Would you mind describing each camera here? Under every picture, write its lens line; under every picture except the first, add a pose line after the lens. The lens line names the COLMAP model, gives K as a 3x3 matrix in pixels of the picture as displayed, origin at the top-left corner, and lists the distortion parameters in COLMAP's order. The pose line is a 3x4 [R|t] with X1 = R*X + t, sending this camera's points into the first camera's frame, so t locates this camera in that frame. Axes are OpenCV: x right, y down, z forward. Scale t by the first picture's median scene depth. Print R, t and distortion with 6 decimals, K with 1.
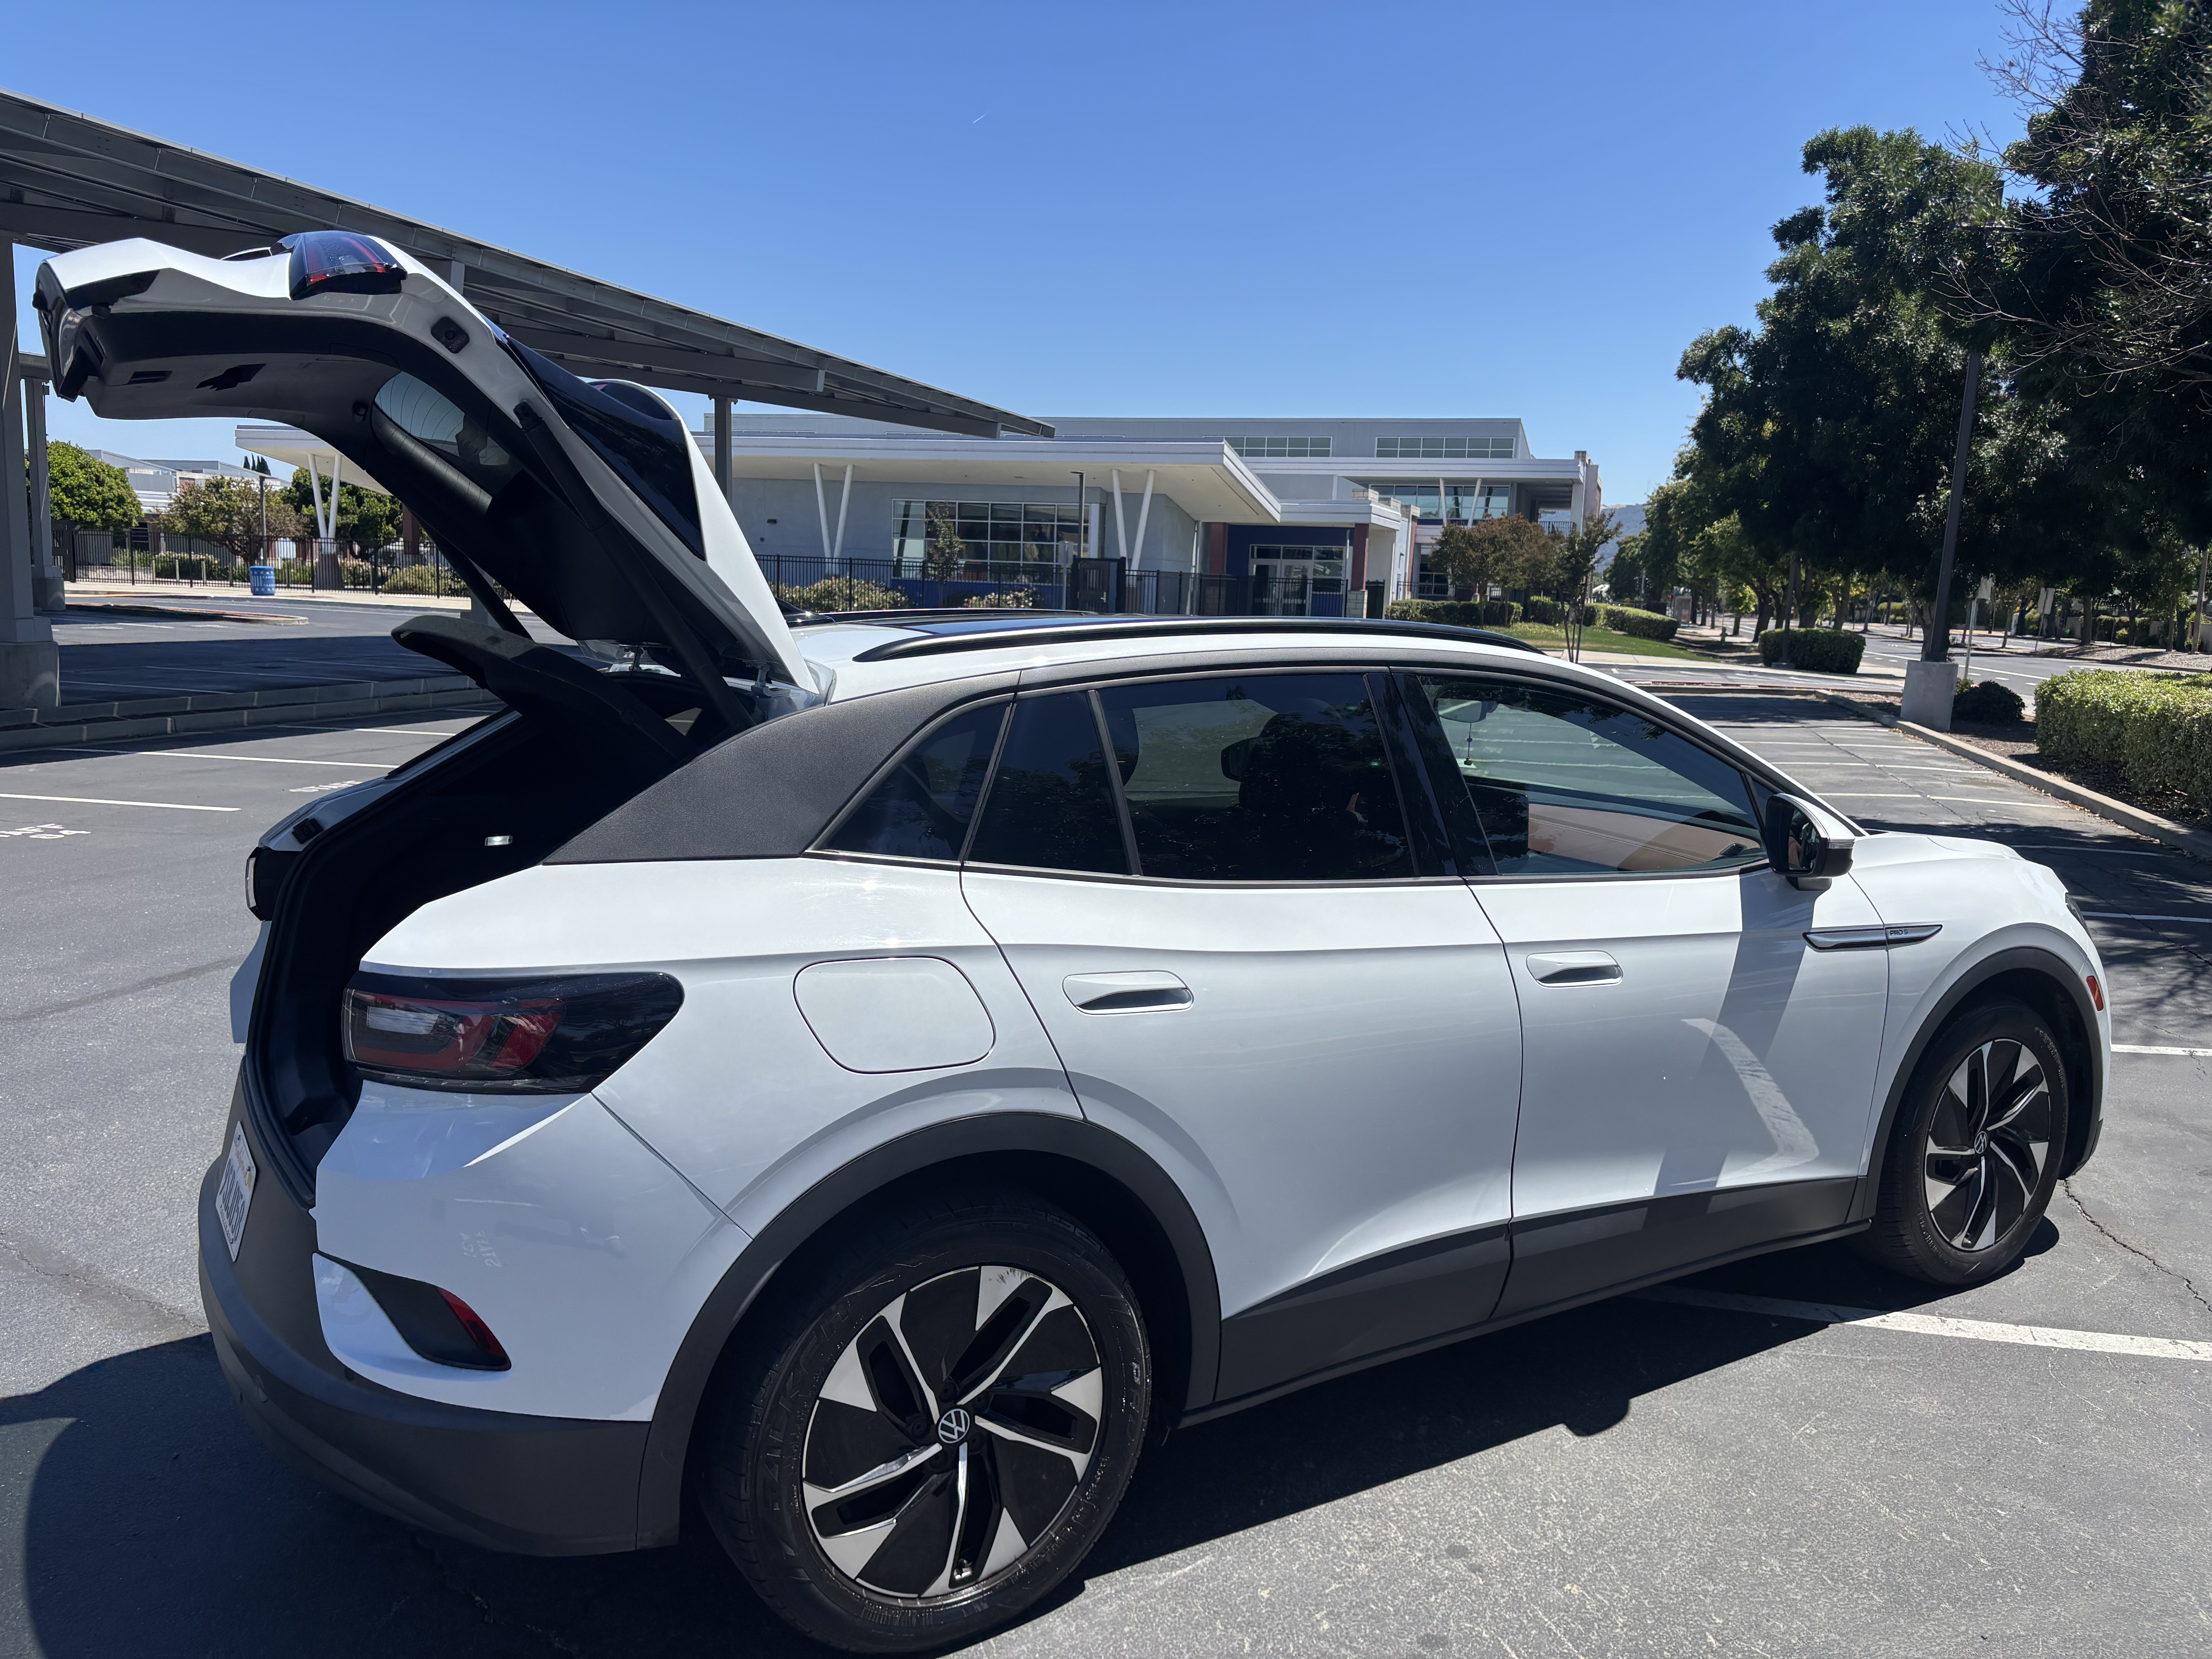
lens RADIAL K [[1647.3, 0, 1114.5], [0, 1647.3, 835.3], [0, 0, 1]] dist [0.040808, -0.045818]
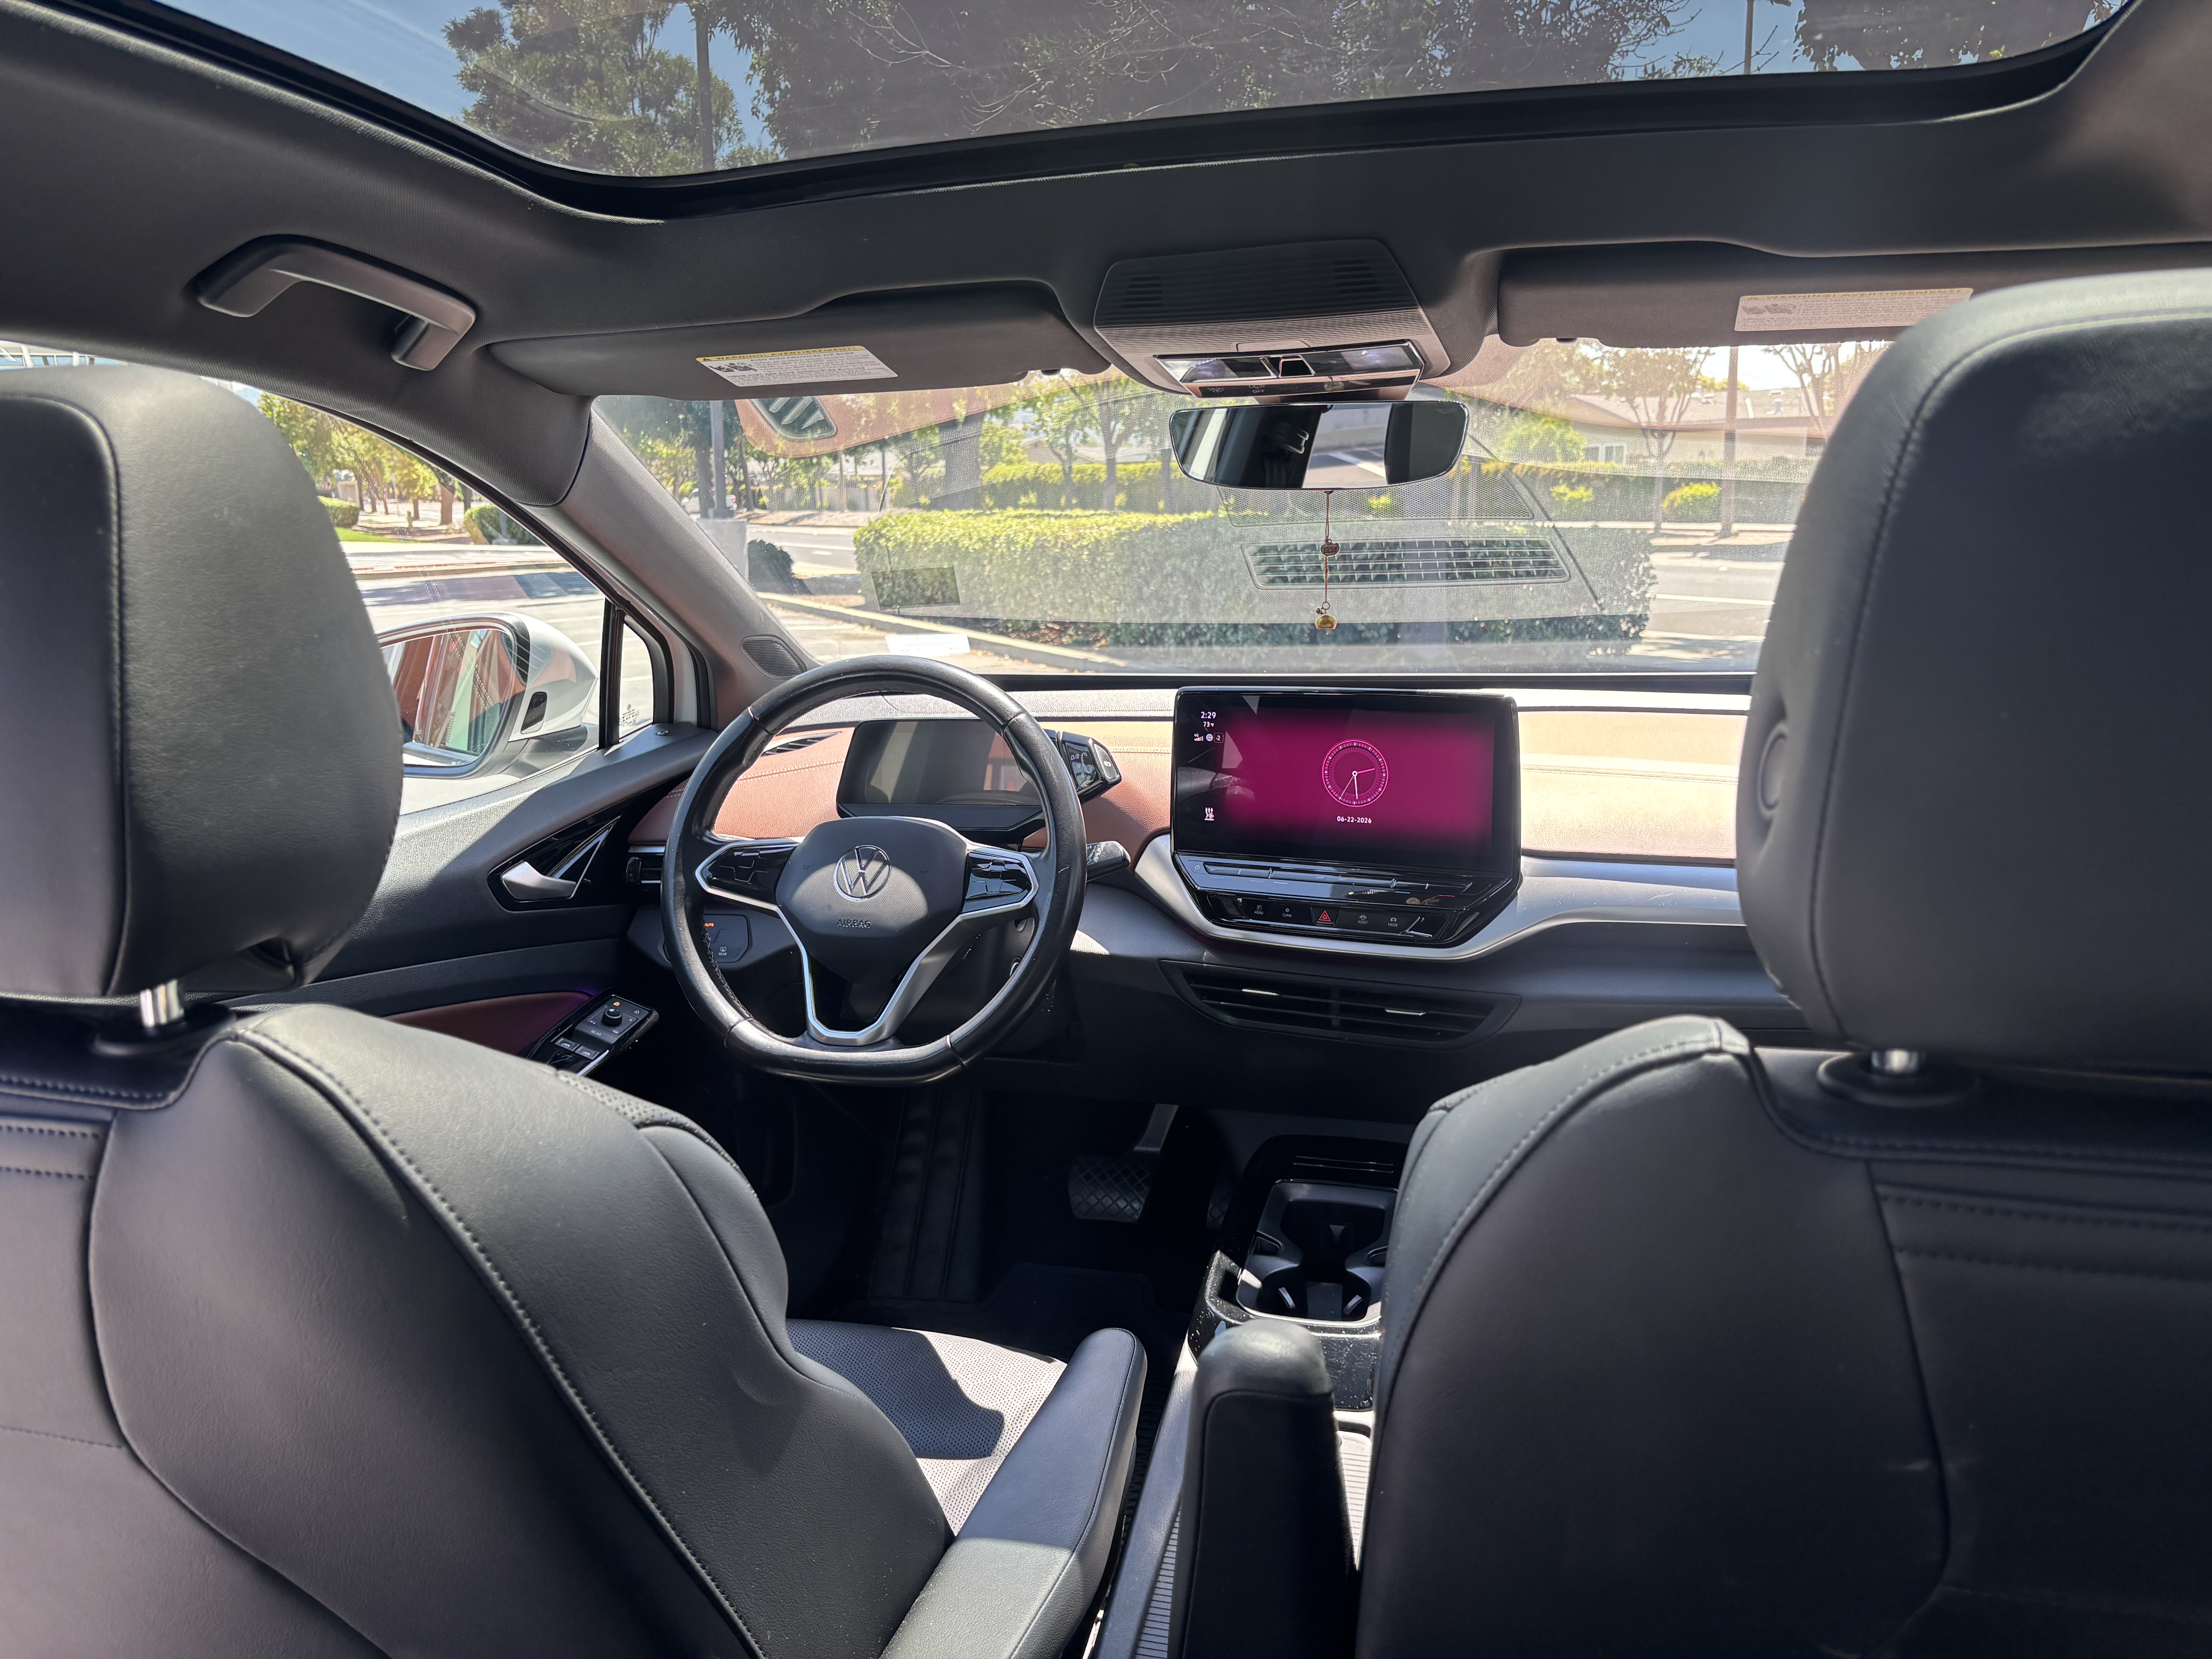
lens RADIAL K [[1677.9, 0, 1055.3], [0, 1677.9, 820.2], [0, 0, 1]] dist [0.089326, 0.000517]
pose [[0.751689, -0.175518, 0.635733, -0.011462], [0.141635, 0.984407, 0.104314, -0.007469], [-0.644129, 0.011631, 0.764828, 0.110189]]
